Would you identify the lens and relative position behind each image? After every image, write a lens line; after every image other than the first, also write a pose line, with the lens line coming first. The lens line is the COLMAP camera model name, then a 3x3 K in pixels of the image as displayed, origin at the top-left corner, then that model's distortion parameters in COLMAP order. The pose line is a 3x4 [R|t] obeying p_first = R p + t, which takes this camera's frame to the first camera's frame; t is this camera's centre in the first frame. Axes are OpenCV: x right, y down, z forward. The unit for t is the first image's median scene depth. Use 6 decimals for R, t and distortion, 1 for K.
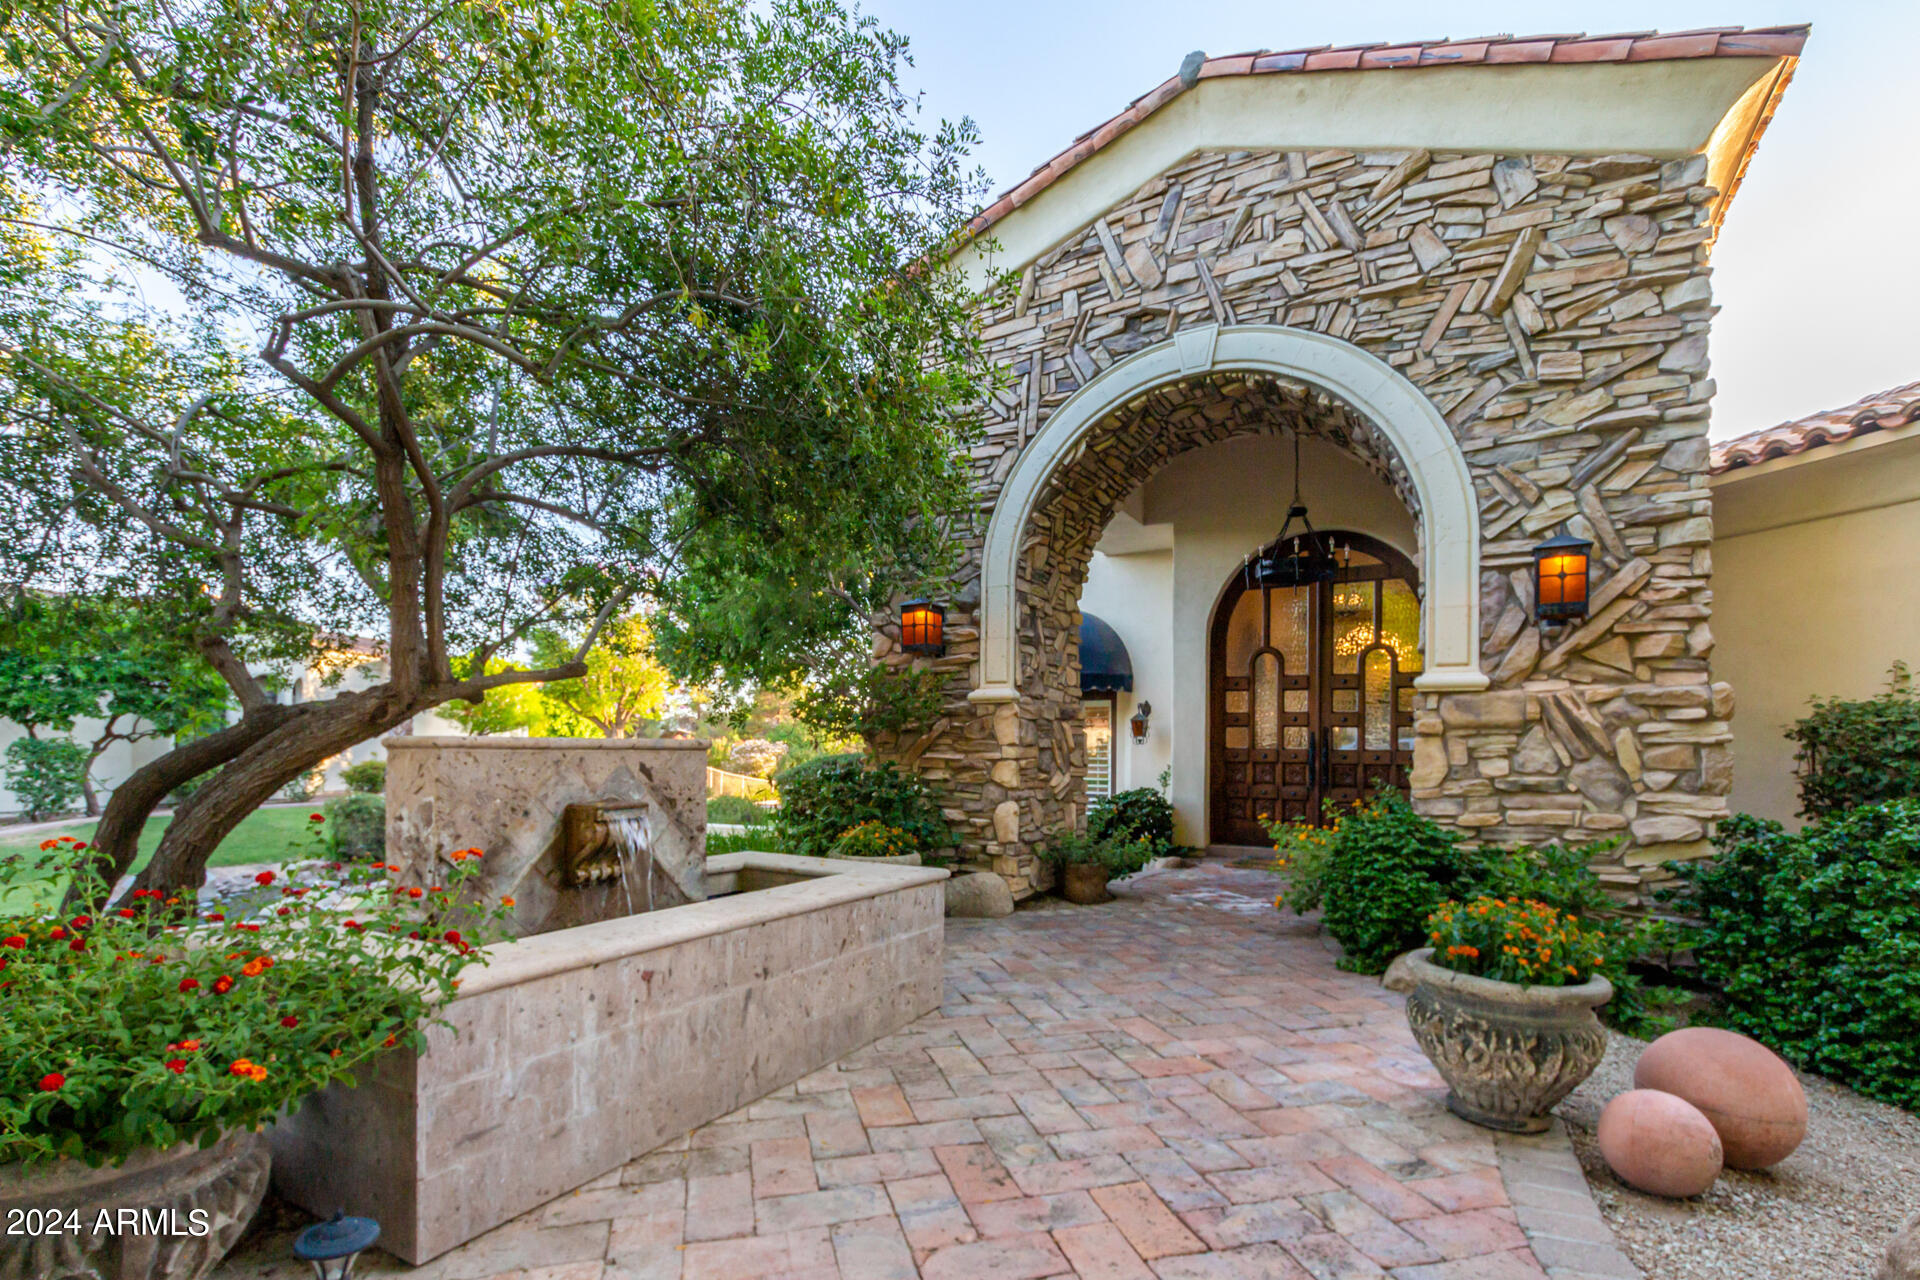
lens RADIAL K [[885.2, 0, 963.0], [0, 885.2, 741.7], [0, 0, 1]] dist [0.000200, -0.000868]
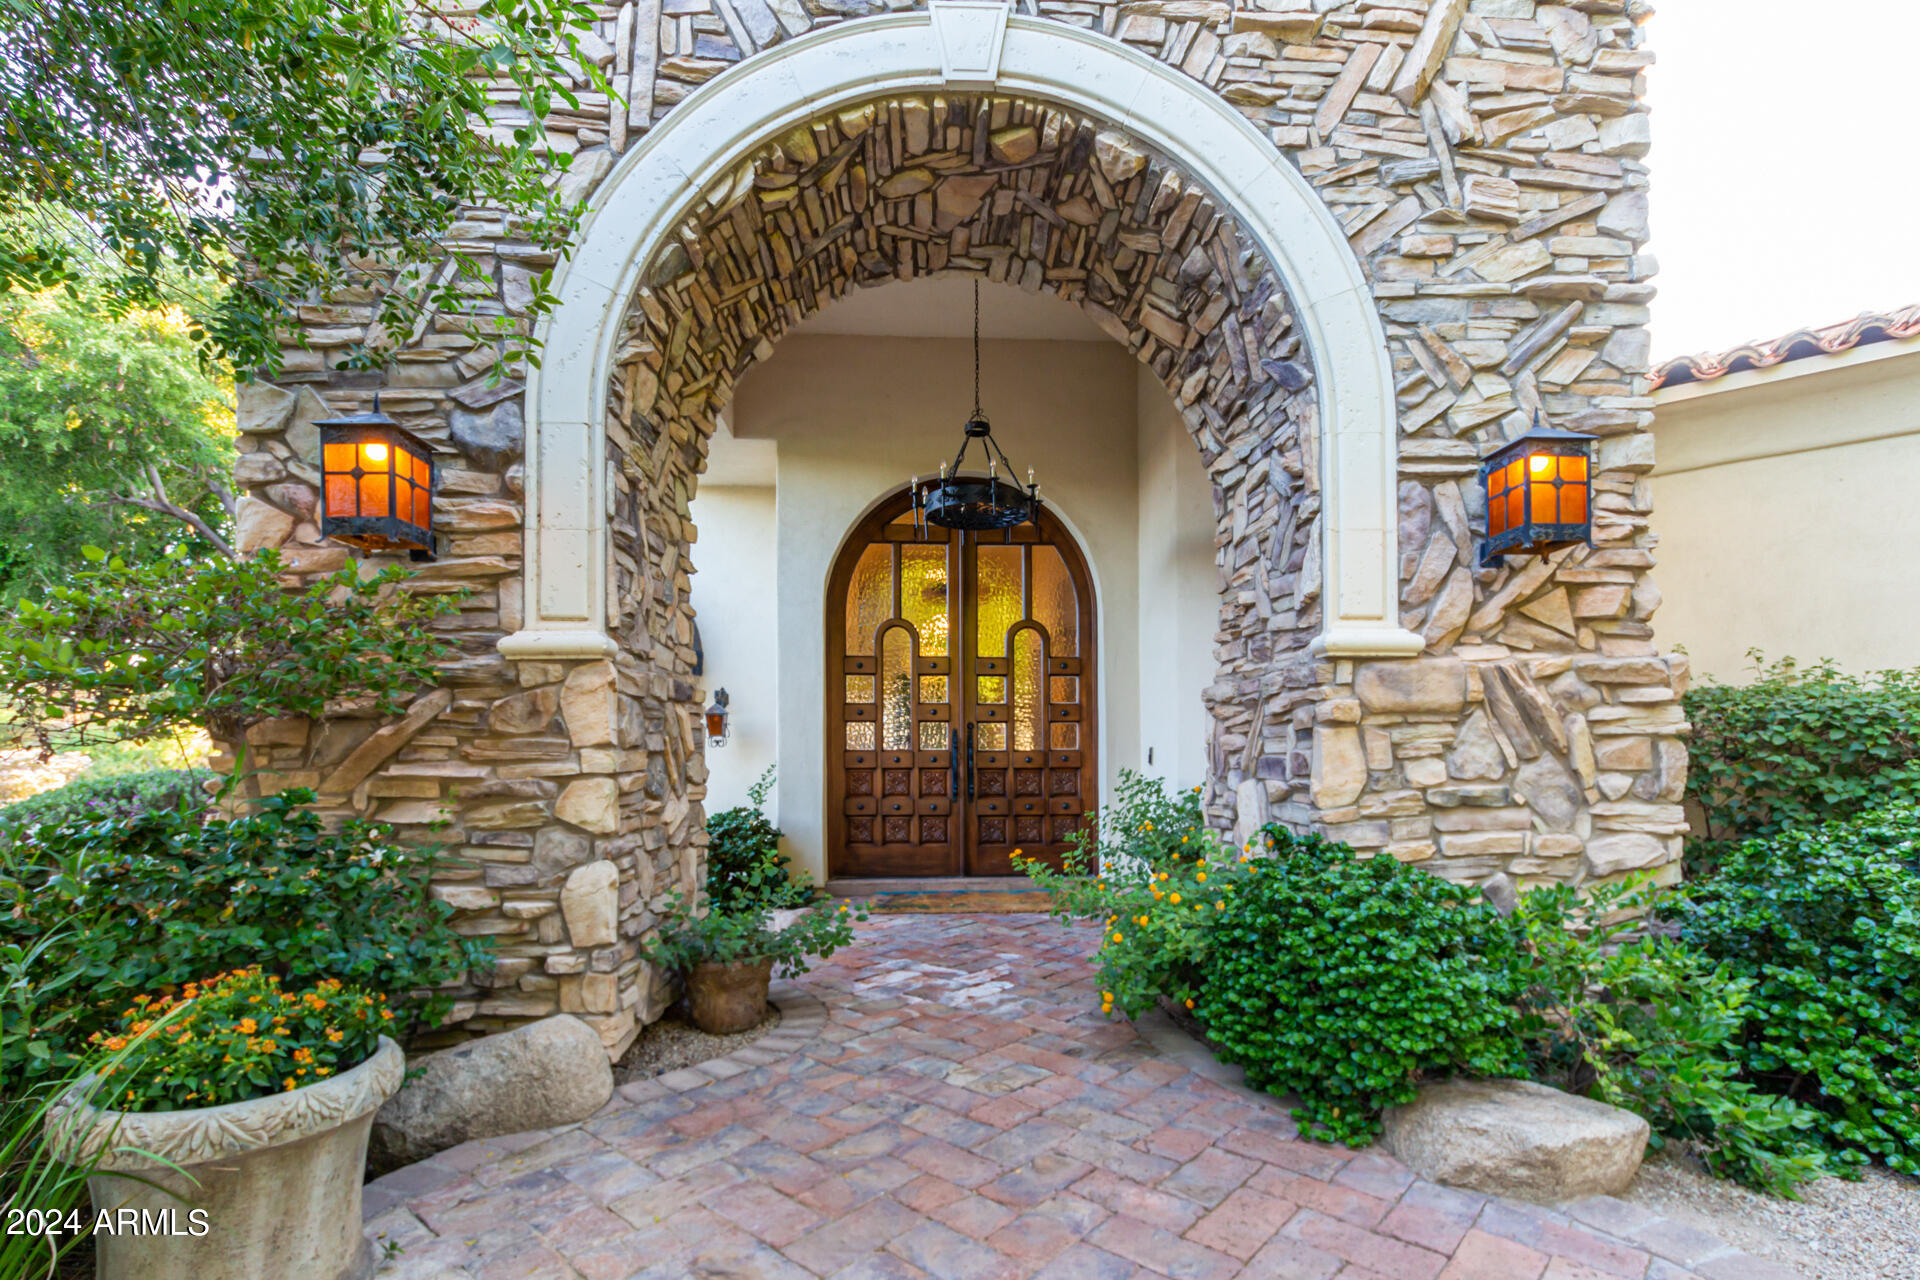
lens RADIAL K [[876.7, 0, 960.6], [0, 876.7, 743.1], [0, 0, 1]] dist [0.002017, -0.000235]
pose [[0.838869, -0.006330, 0.544297, -0.055927], [0.007635, 0.999971, -0.000139, 0.004425], [-0.544280, 0.004272, 0.838893, 0.625198]]
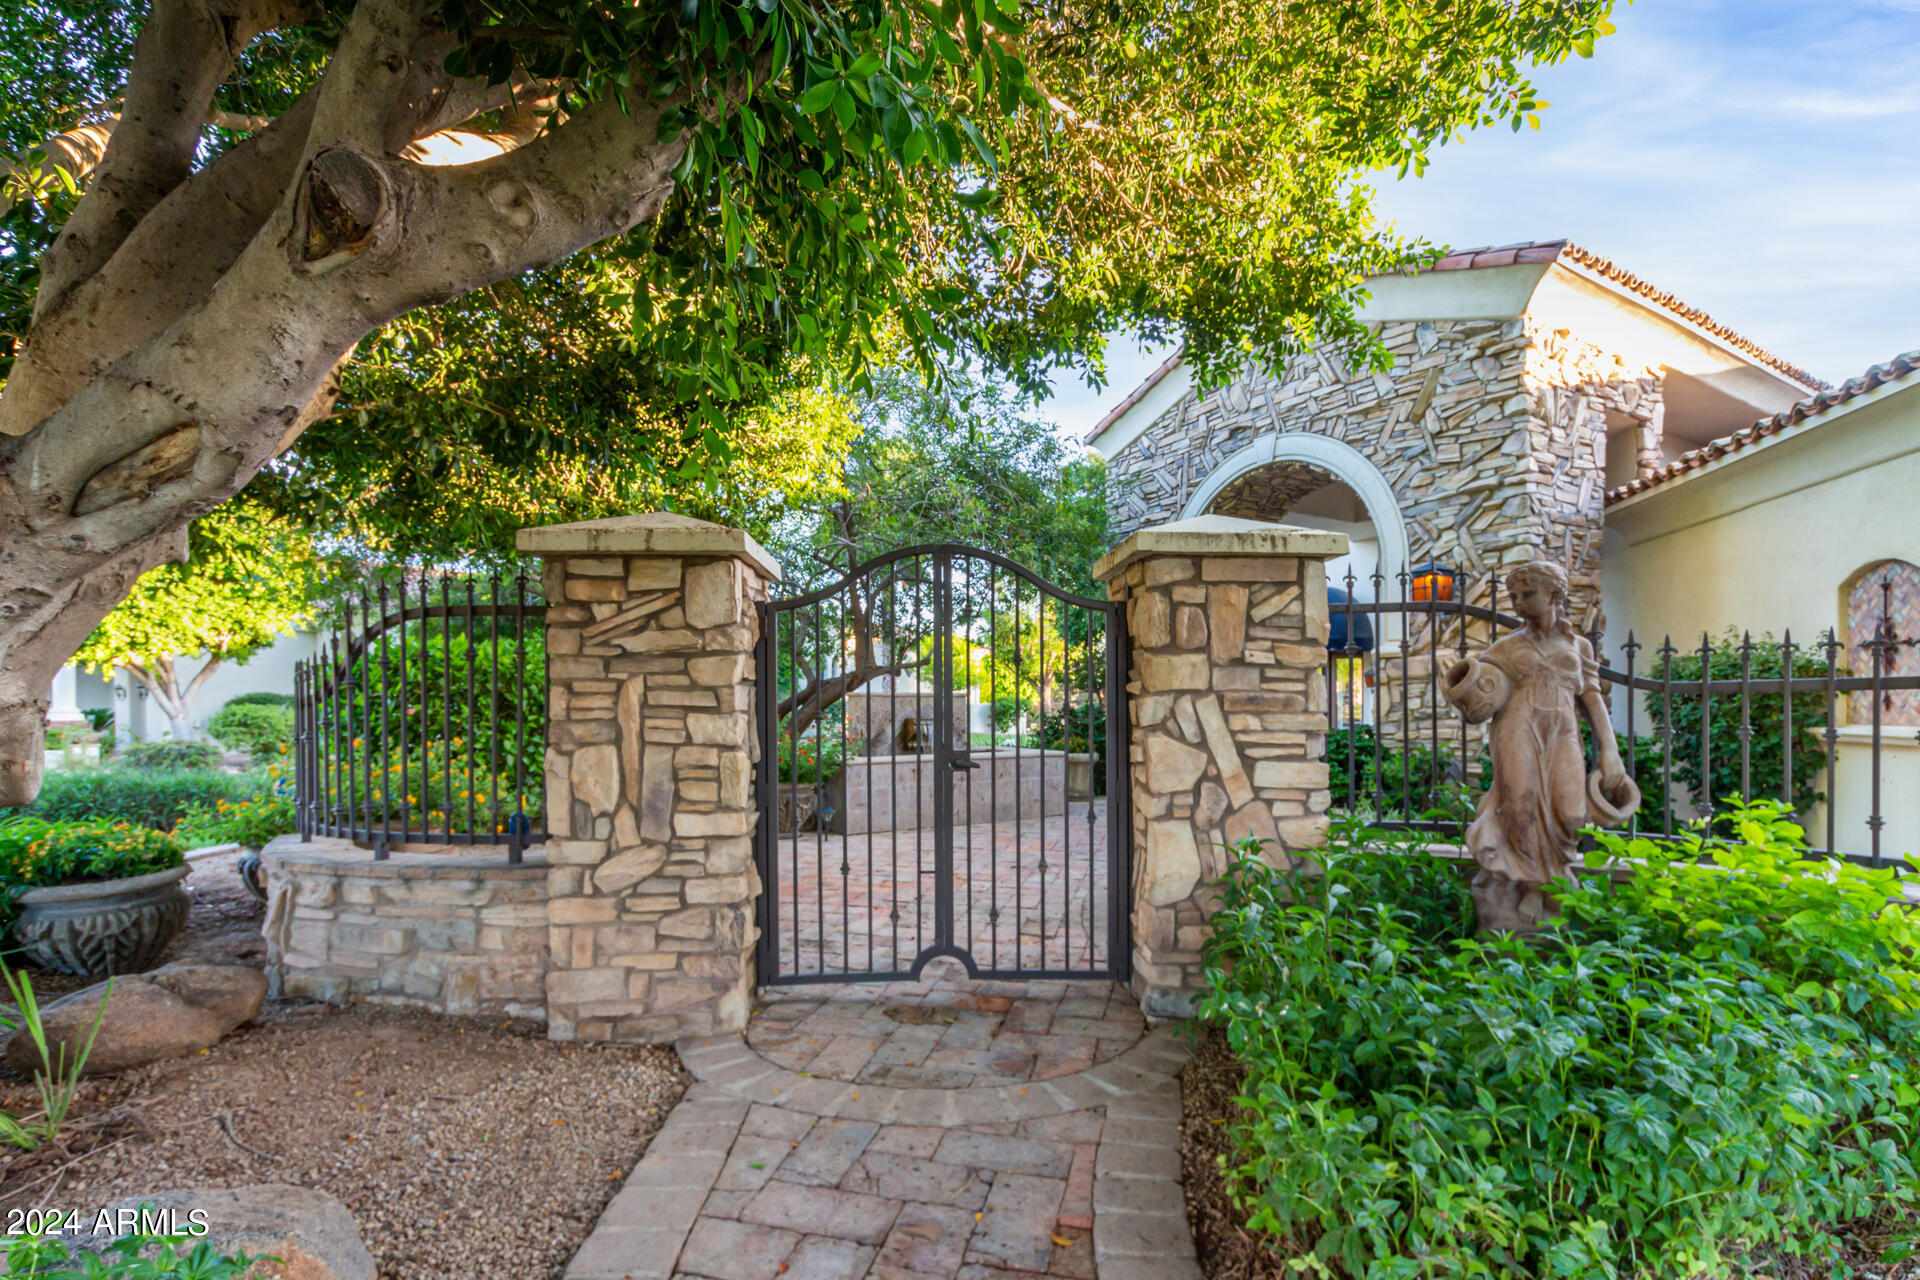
lens RADIAL K [[879.6, 0, 955.7], [0, 879.6, 702.5], [0, 0, 1]] dist [0.001381, -0.004216]
pose [[0.871137, -0.008379, -0.490968, 0.650430], [0.011579, 0.999927, 0.003479, 0.012307], [0.490903, -0.008715, 0.871171, -0.808098]]
